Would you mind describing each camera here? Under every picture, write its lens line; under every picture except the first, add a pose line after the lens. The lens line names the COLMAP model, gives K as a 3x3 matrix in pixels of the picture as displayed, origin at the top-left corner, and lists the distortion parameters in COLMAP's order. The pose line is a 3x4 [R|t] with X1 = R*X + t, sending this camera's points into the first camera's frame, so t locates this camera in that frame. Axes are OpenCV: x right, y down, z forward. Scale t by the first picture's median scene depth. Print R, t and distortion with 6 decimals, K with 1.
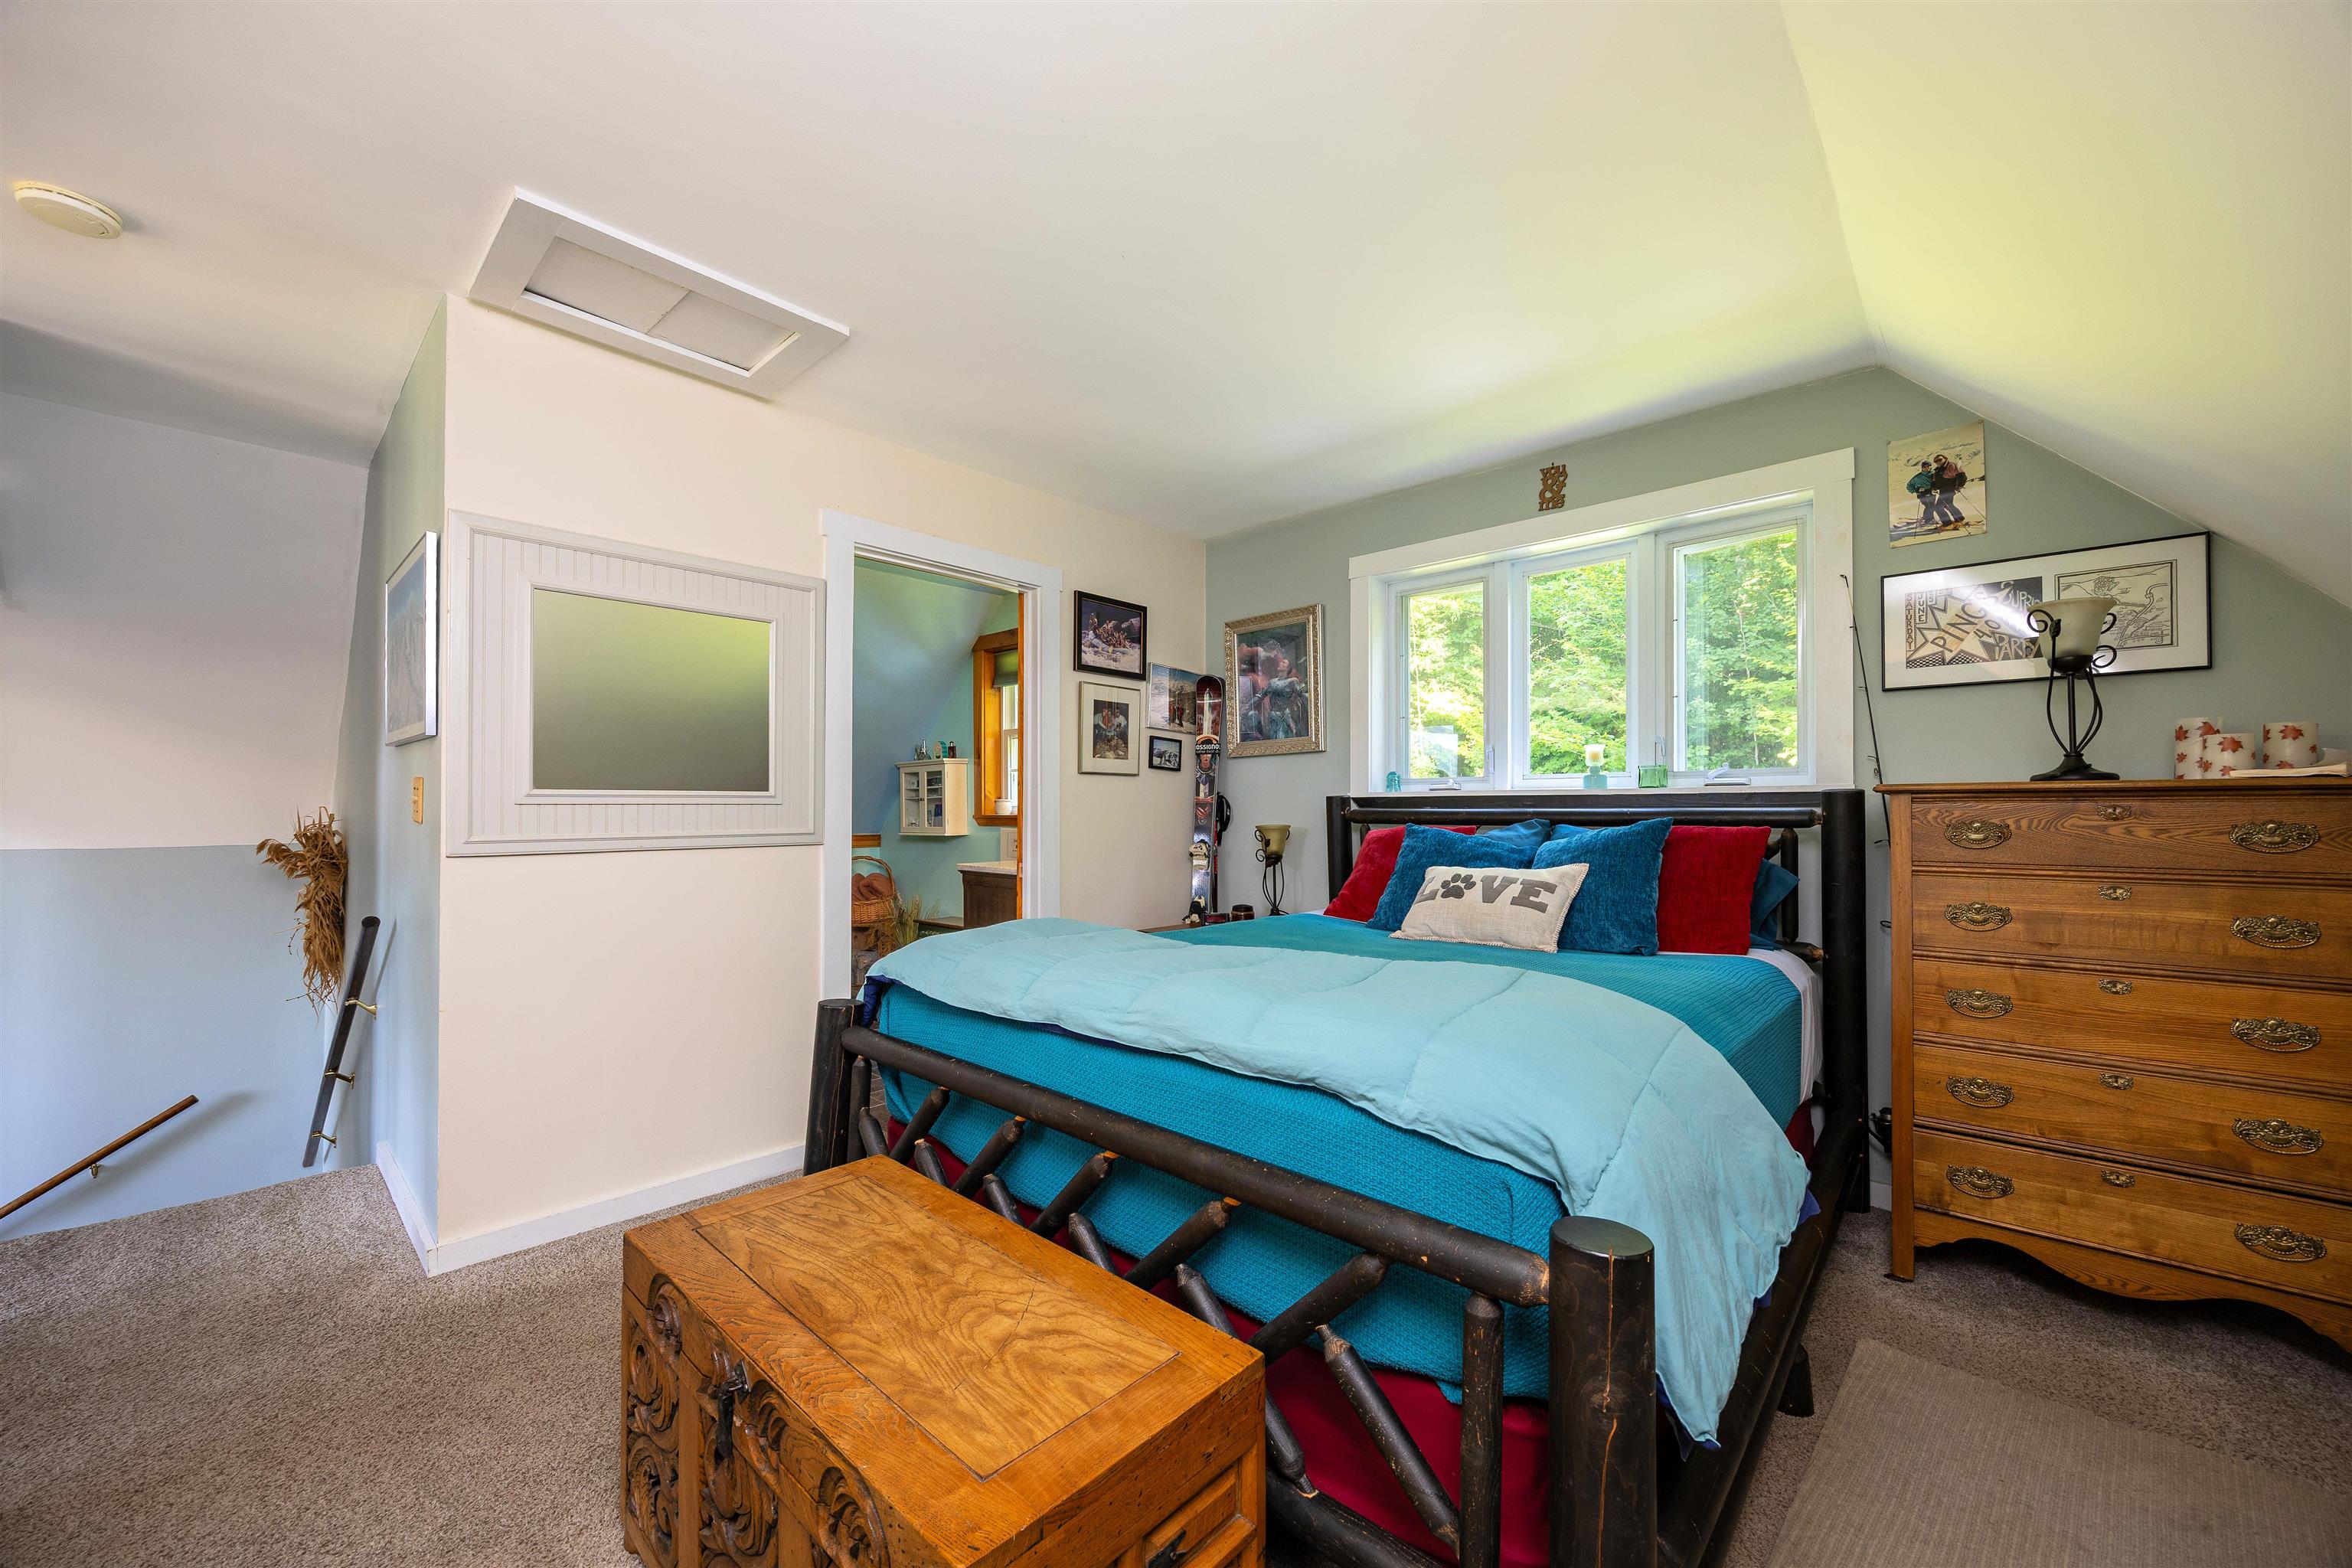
lens RADIAL K [[891.2, 0, 1175.4], [0, 891.2, 792.6], [0, 0, 1]] dist [-0.002940, -0.000143]
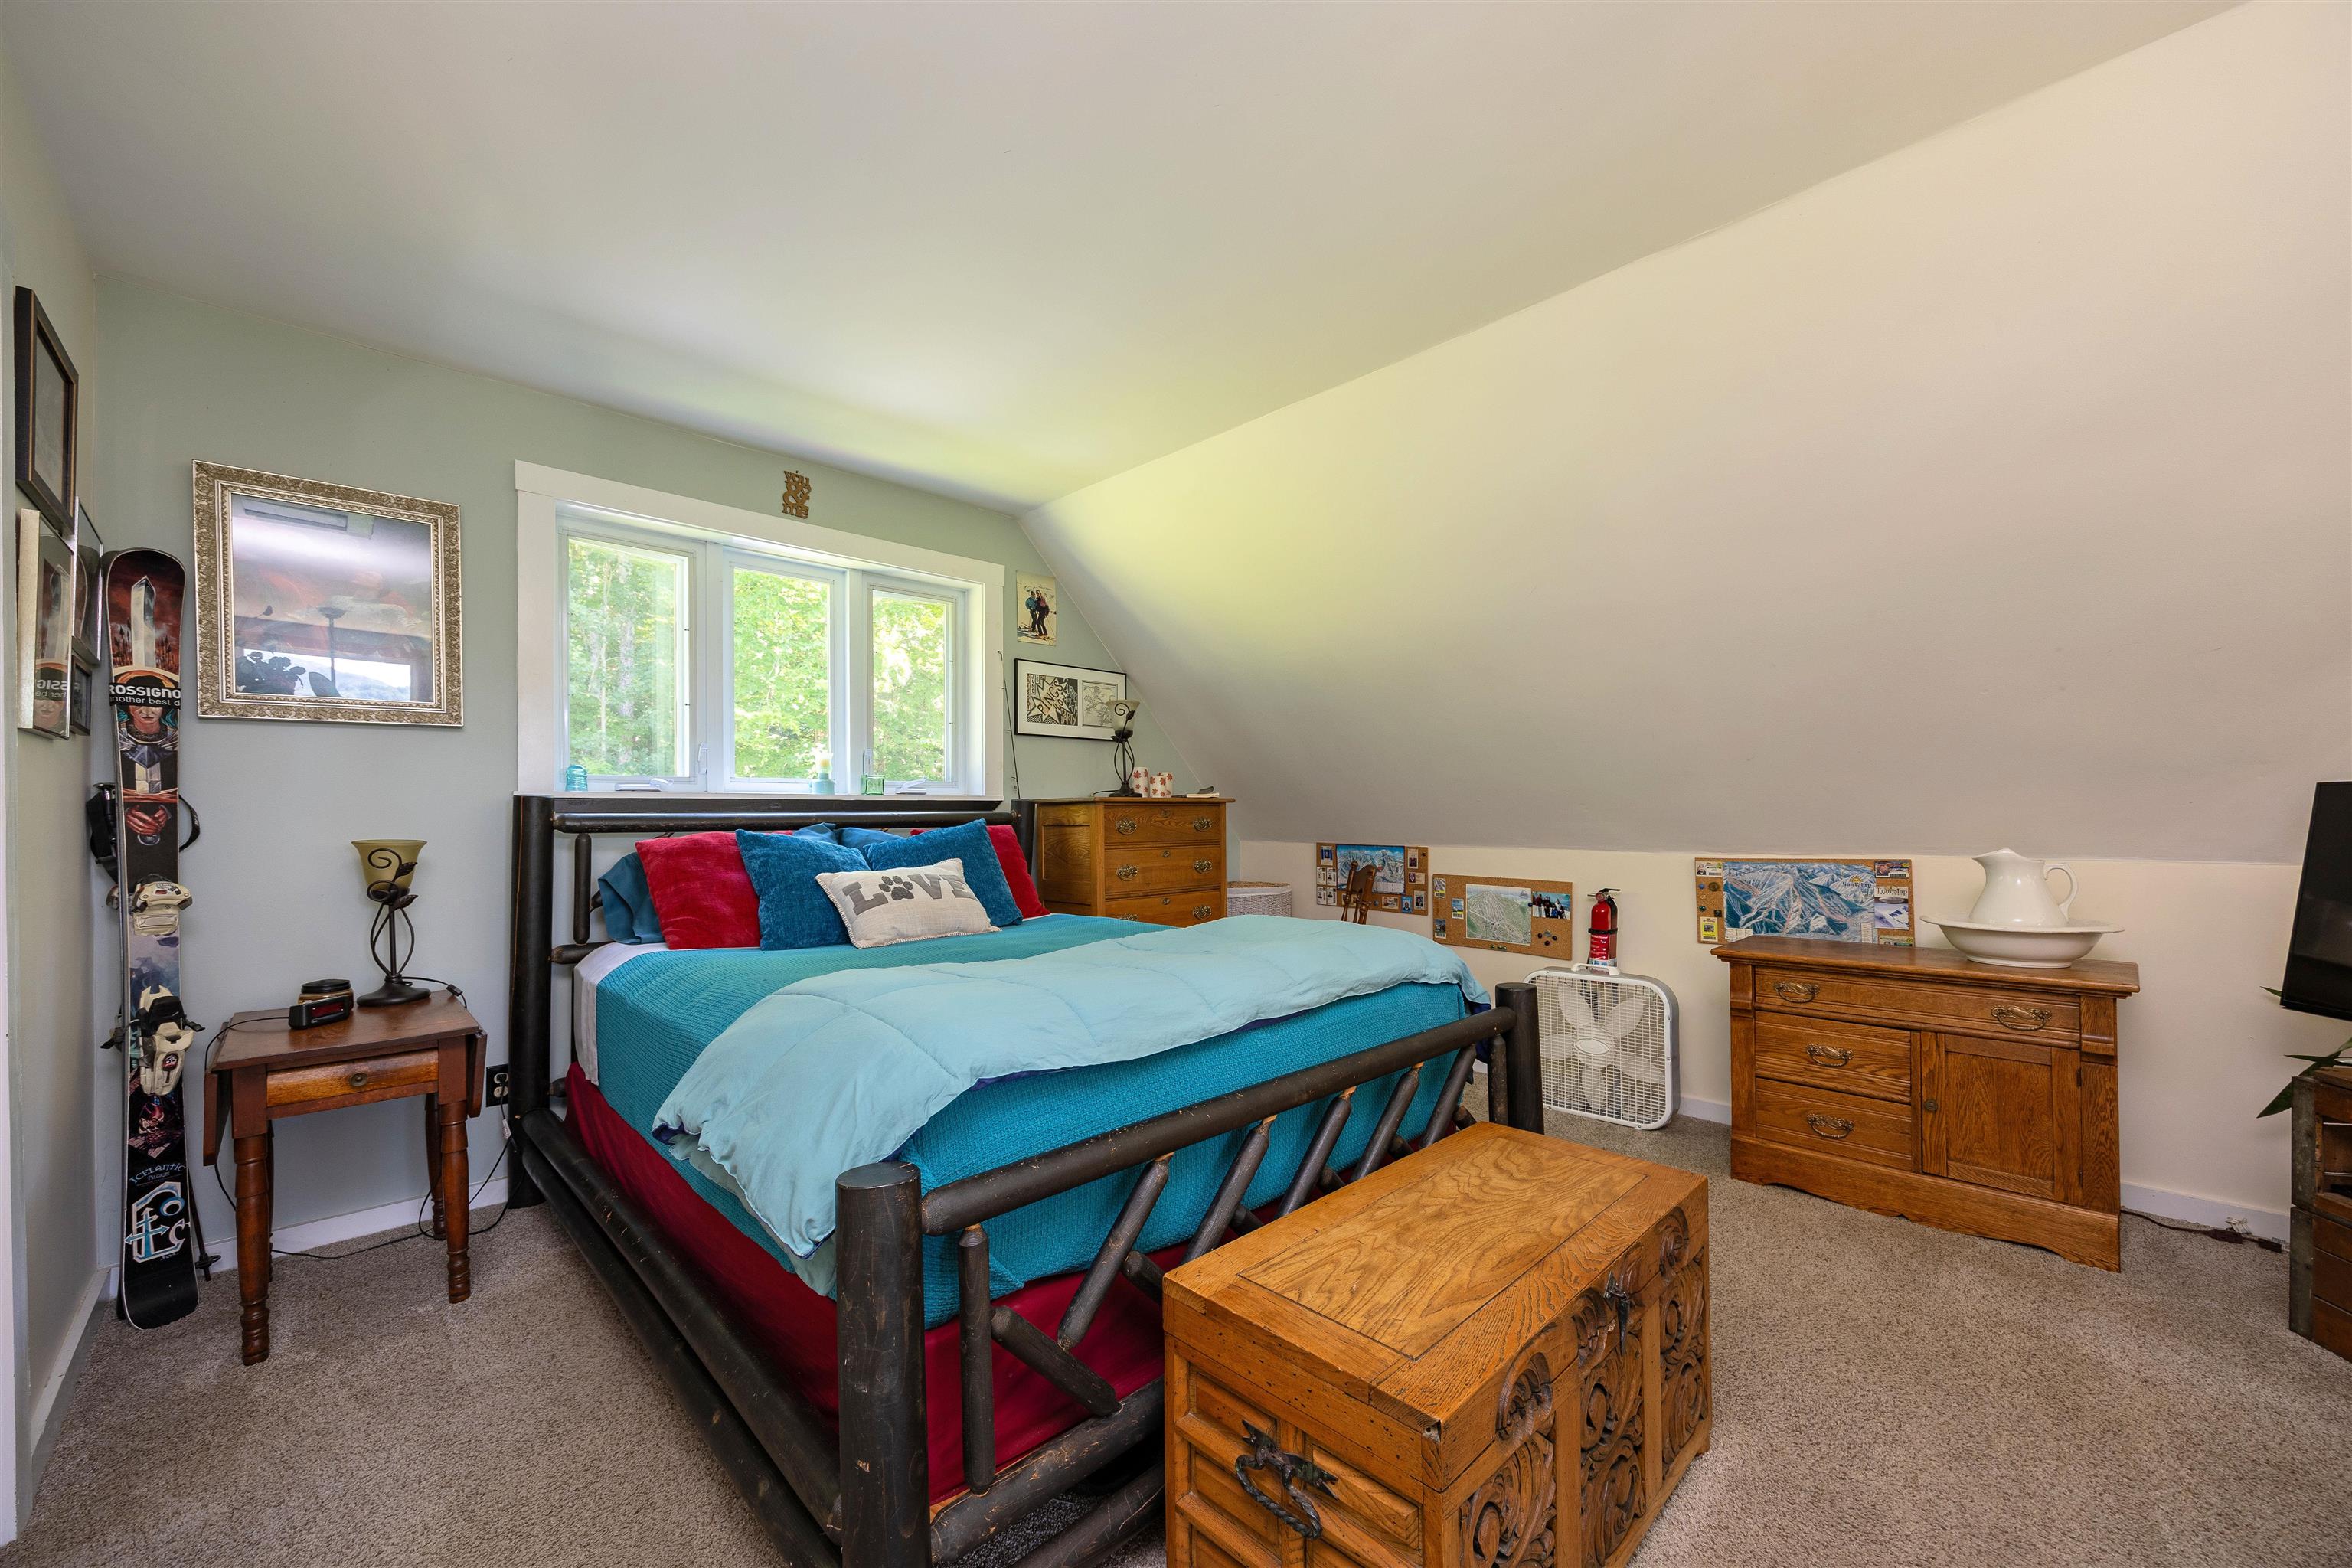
lens RADIAL K [[913.7, 0, 1175.9], [0, 913.7, 803.3], [0, 0, 1]] dist [-0.006901, 0.001142]
pose [[0.053599, 0.011753, 0.998493, -0.749152], [-0.013697, 0.999845, -0.011034, 0.016204], [-0.998469, -0.013085, 0.053752, 0.657014]]
